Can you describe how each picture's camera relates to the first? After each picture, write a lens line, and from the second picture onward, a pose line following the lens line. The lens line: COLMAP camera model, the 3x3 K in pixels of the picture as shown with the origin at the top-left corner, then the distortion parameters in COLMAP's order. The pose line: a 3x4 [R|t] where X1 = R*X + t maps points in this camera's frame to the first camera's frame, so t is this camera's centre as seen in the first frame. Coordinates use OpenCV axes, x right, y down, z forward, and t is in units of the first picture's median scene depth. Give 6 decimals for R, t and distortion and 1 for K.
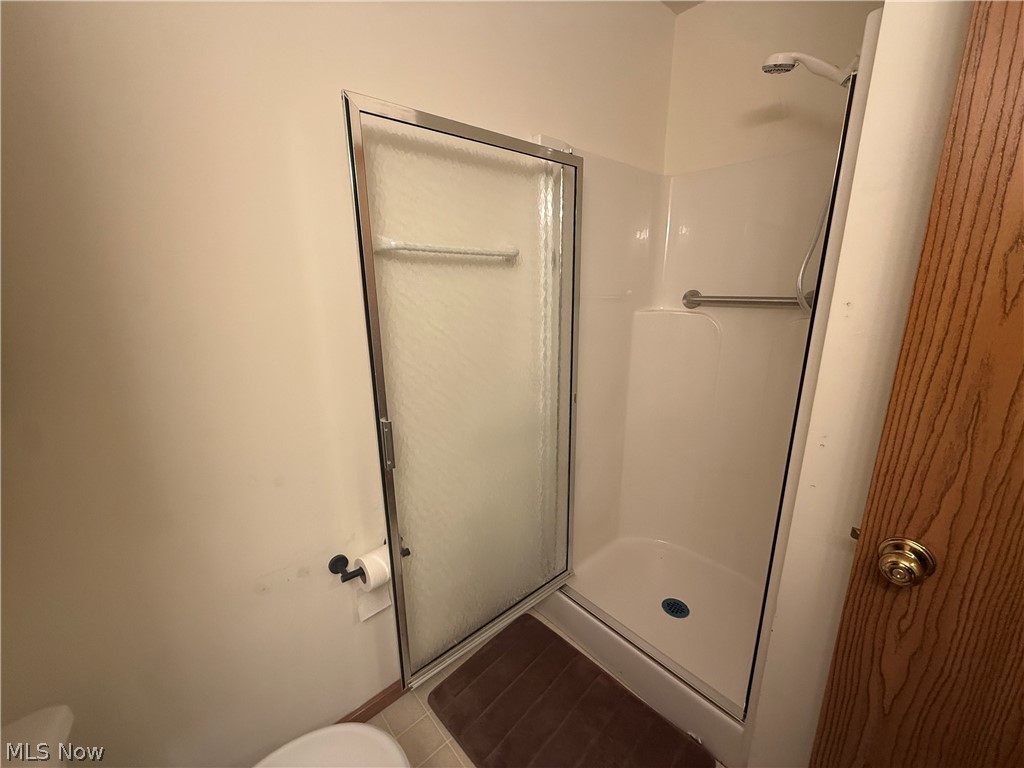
lens RADIAL K [[406.7, 0, 512.0], [0, 406.7, 384.0], [0, 0, 1]] dist [-0.001027, 0.000066]
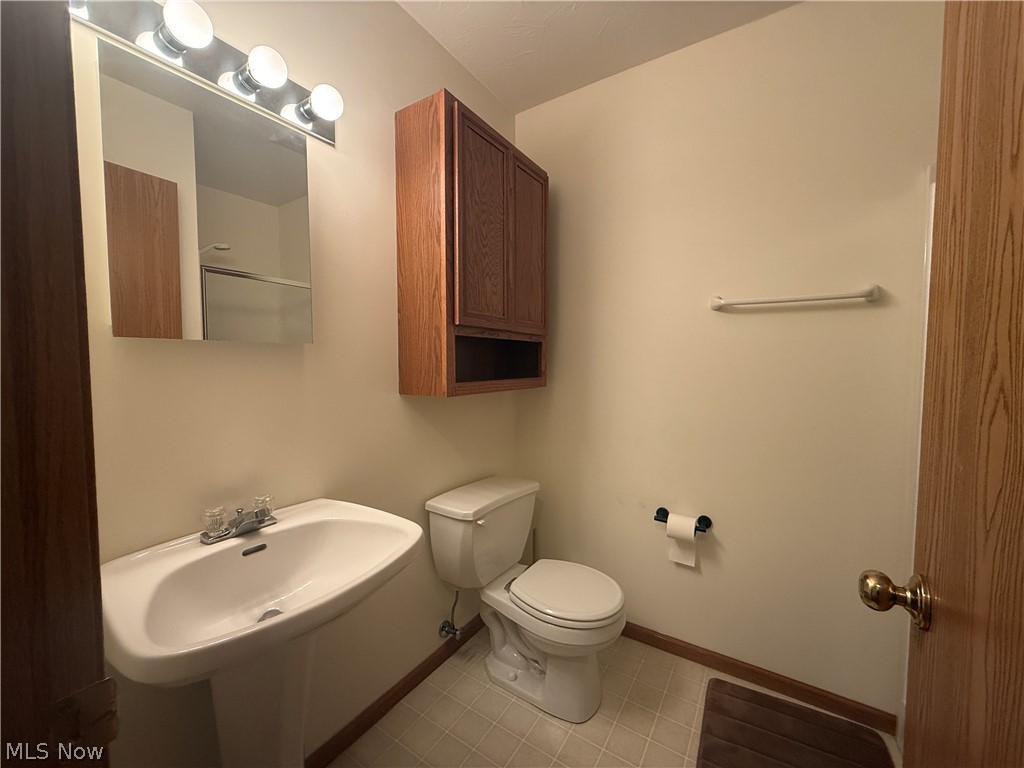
lens RADIAL K [[405.8, 0, 512.0], [0, 405.8, 384.0], [0, 0, 1]] dist [0.002148, -0.000044]
pose [[0.260503, 0.058647, -0.963690, 1.512597], [-0.231292, 0.972879, -0.003317, 0.199486], [0.937359, 0.223758, 0.267002, -0.059645]]
